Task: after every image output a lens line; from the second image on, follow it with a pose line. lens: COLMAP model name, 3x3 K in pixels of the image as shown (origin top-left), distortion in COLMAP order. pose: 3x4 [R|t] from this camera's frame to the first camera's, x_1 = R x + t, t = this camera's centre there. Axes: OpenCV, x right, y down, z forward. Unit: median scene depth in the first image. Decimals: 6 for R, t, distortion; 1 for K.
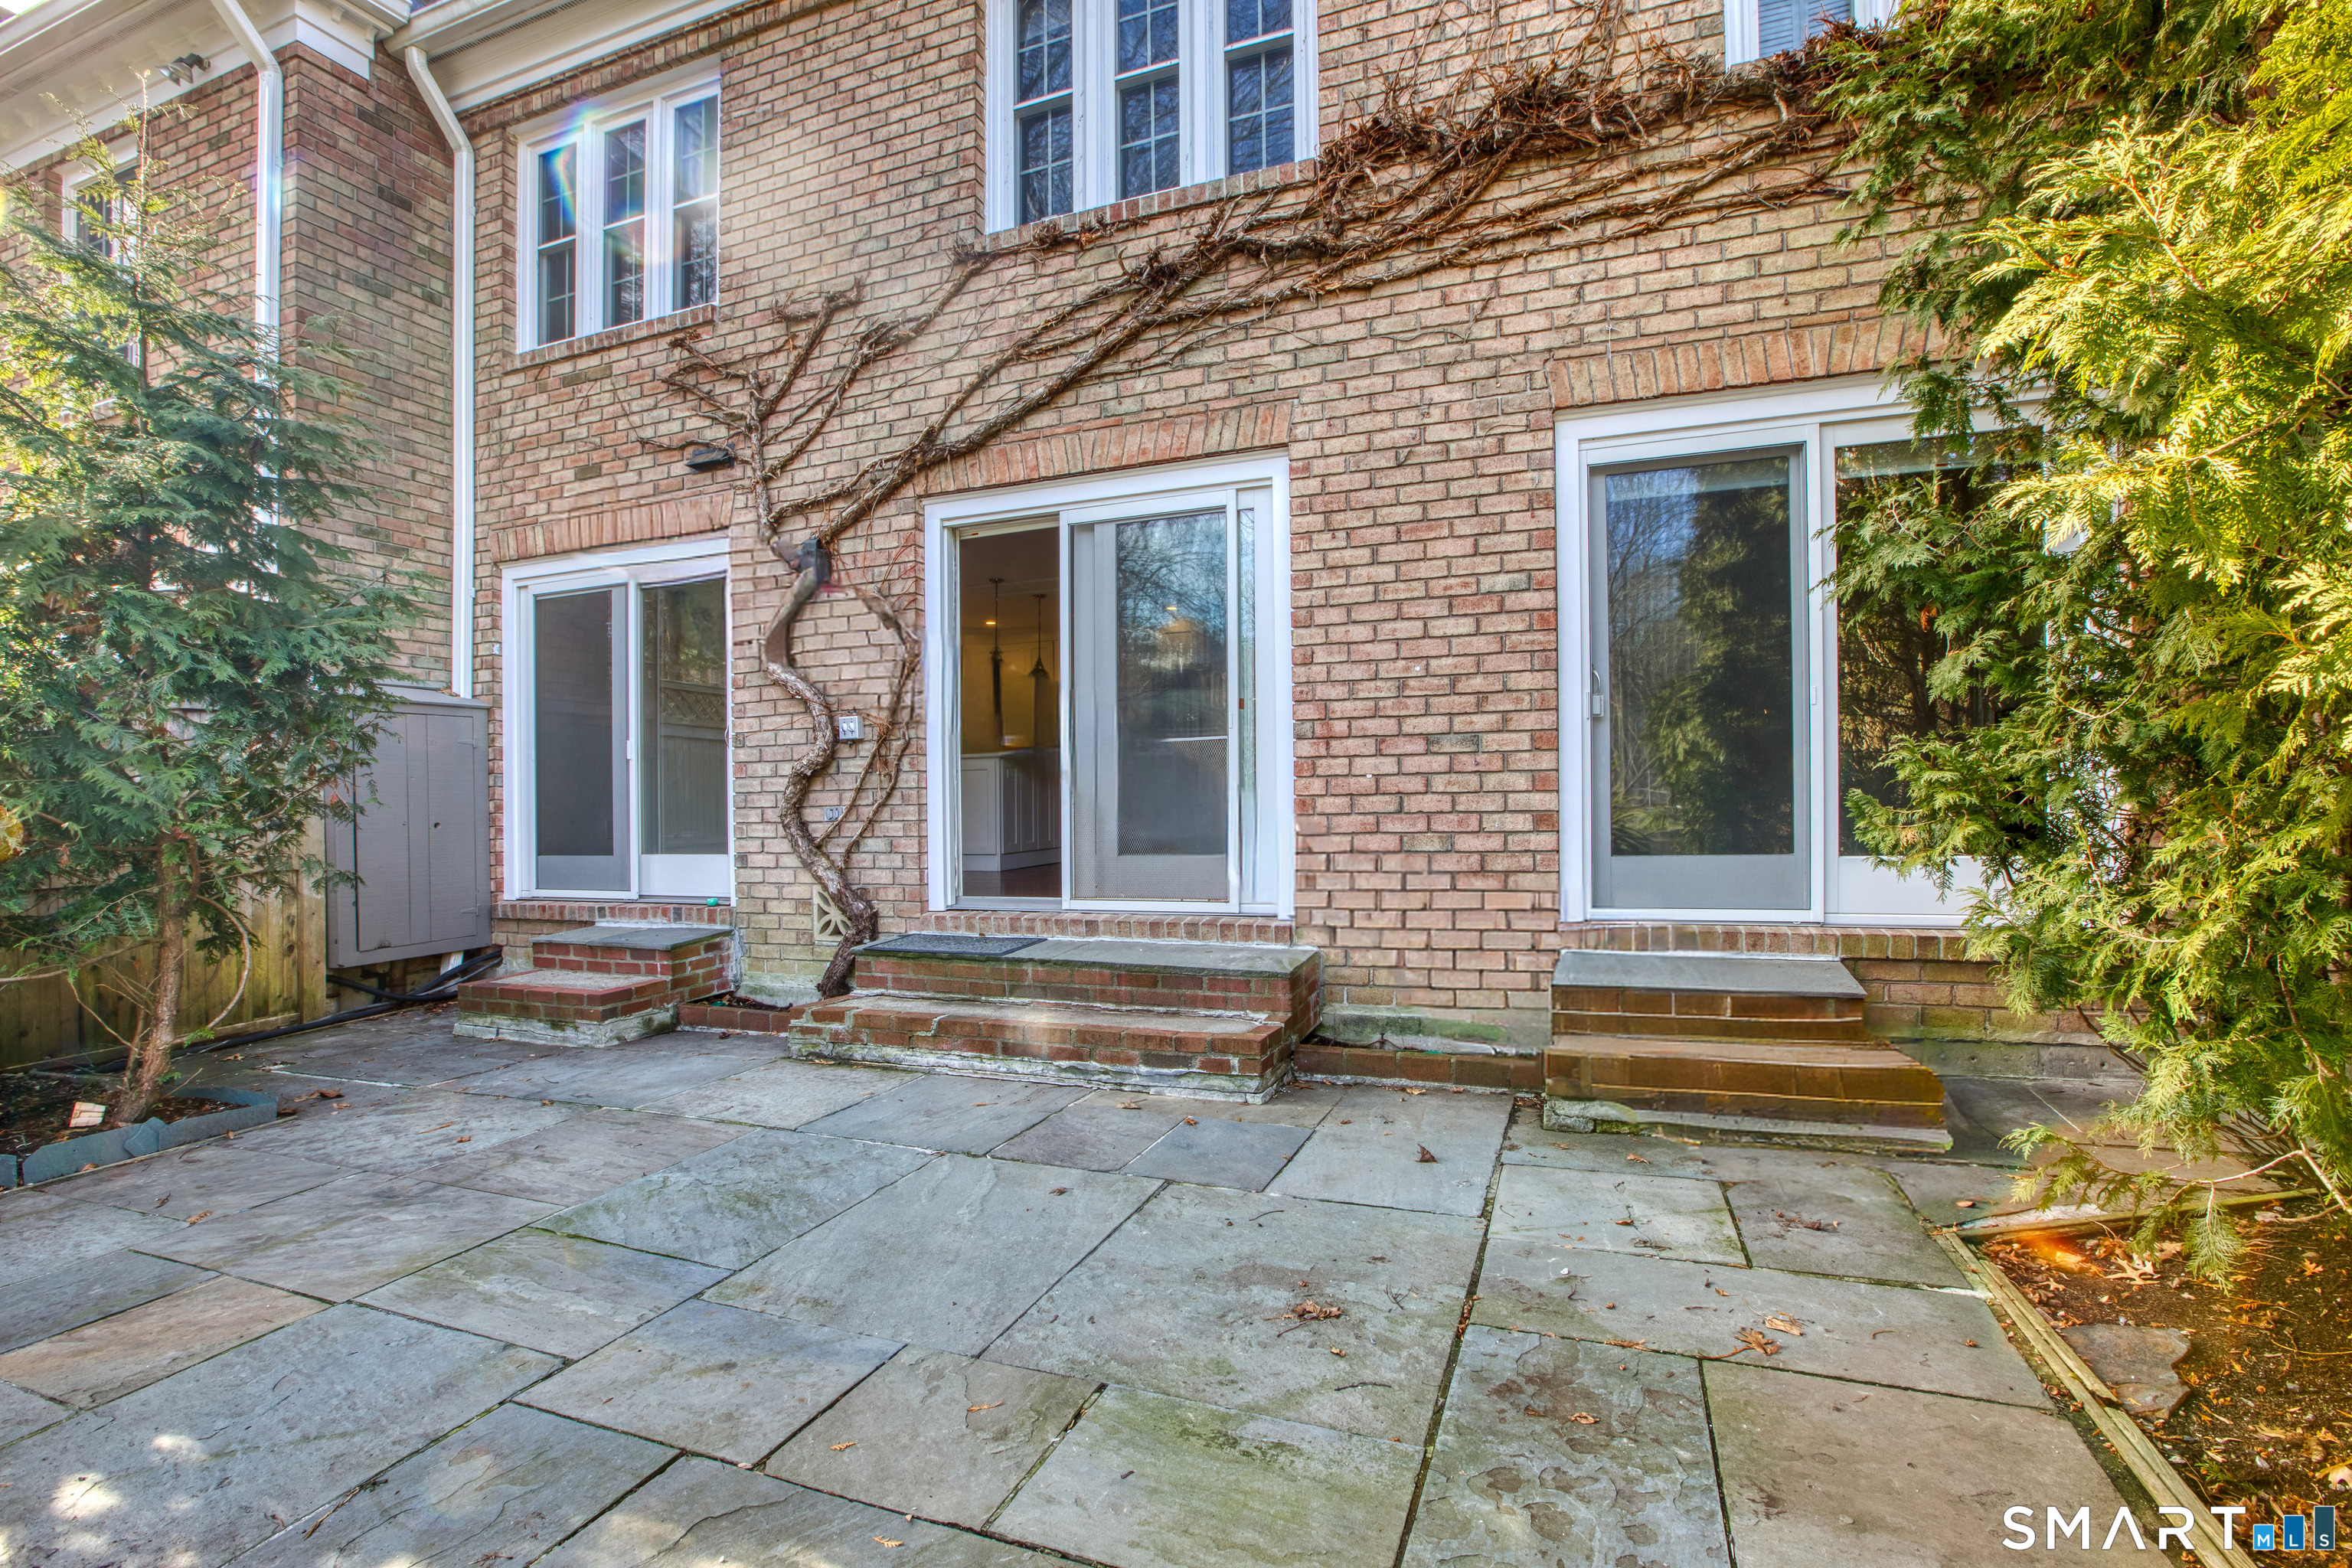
lens RADIAL K [[1068.7, 0, 1181.2], [0, 1068.7, 793.5], [0, 0, 1]] dist [-0.039238, 0.009019]
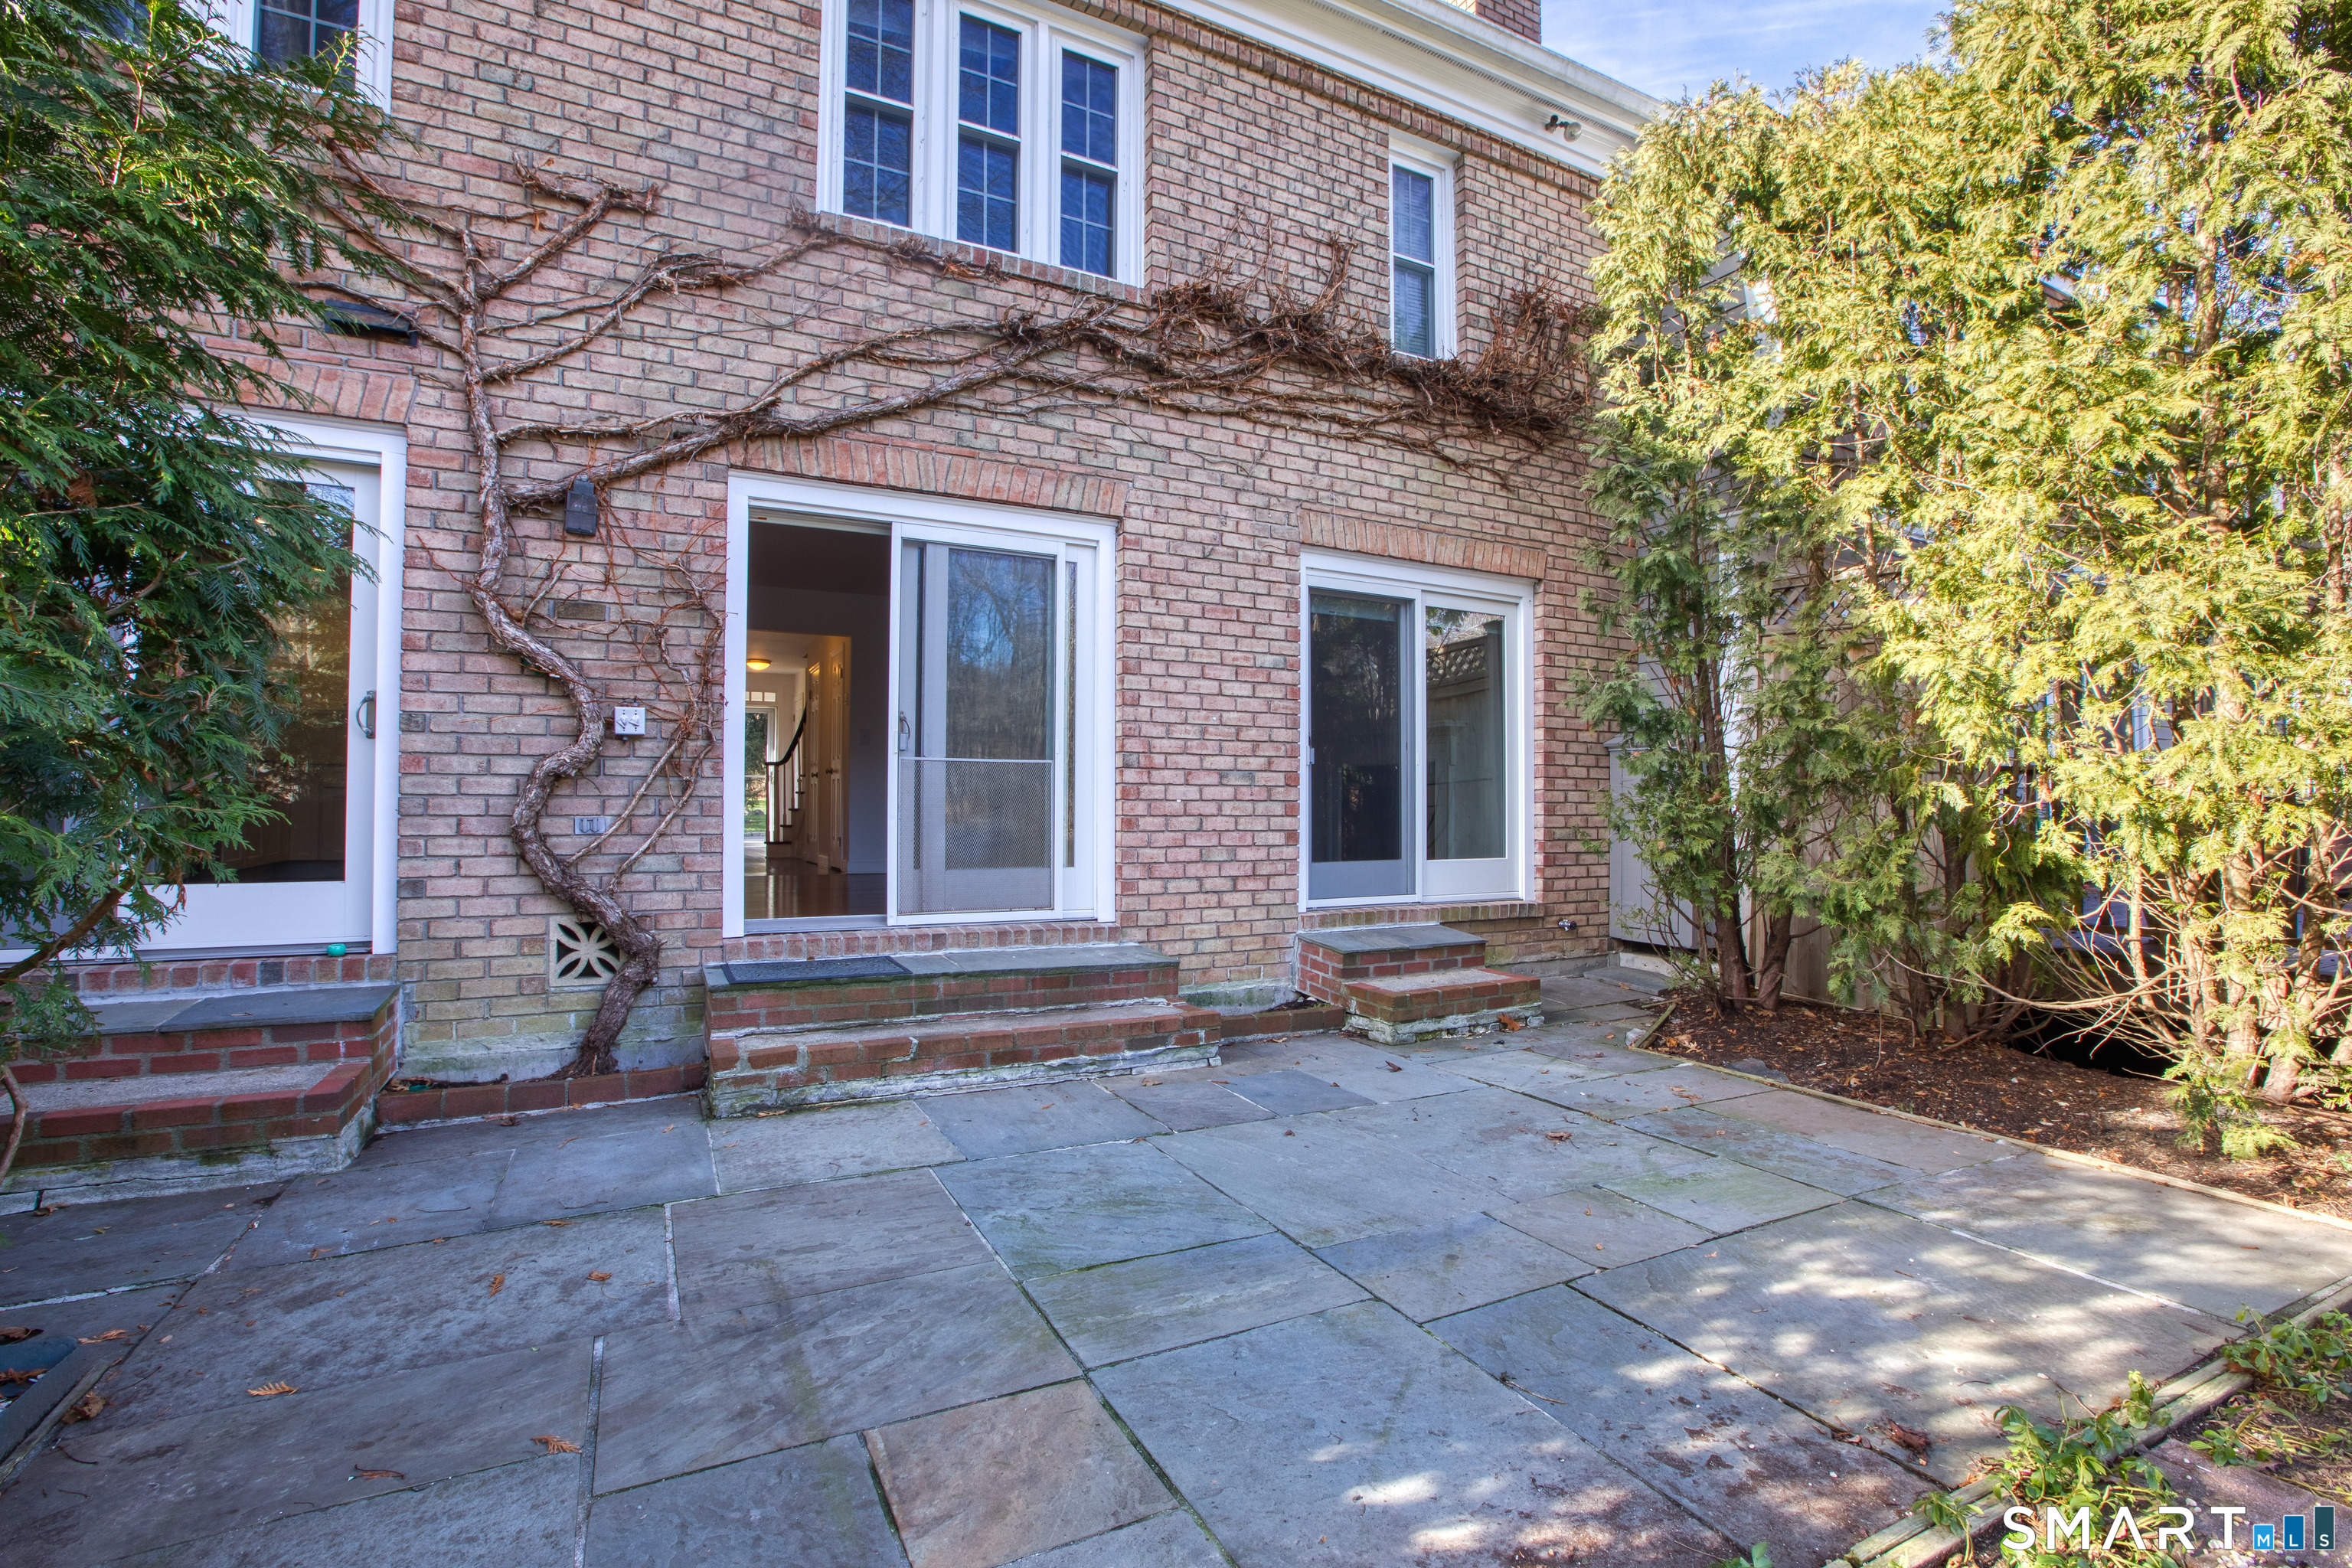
lens RADIAL K [[1068.7, 0, 1182.6], [0, 1068.7, 777.6], [0, 0, 1]] dist [-0.039238, 0.009019]
pose [[0.666954, 0.042464, 0.743888, -0.764664], [-0.022315, 0.999065, -0.037023, 0.002844], [-0.744765, 0.008093, 0.667278, 0.168342]]
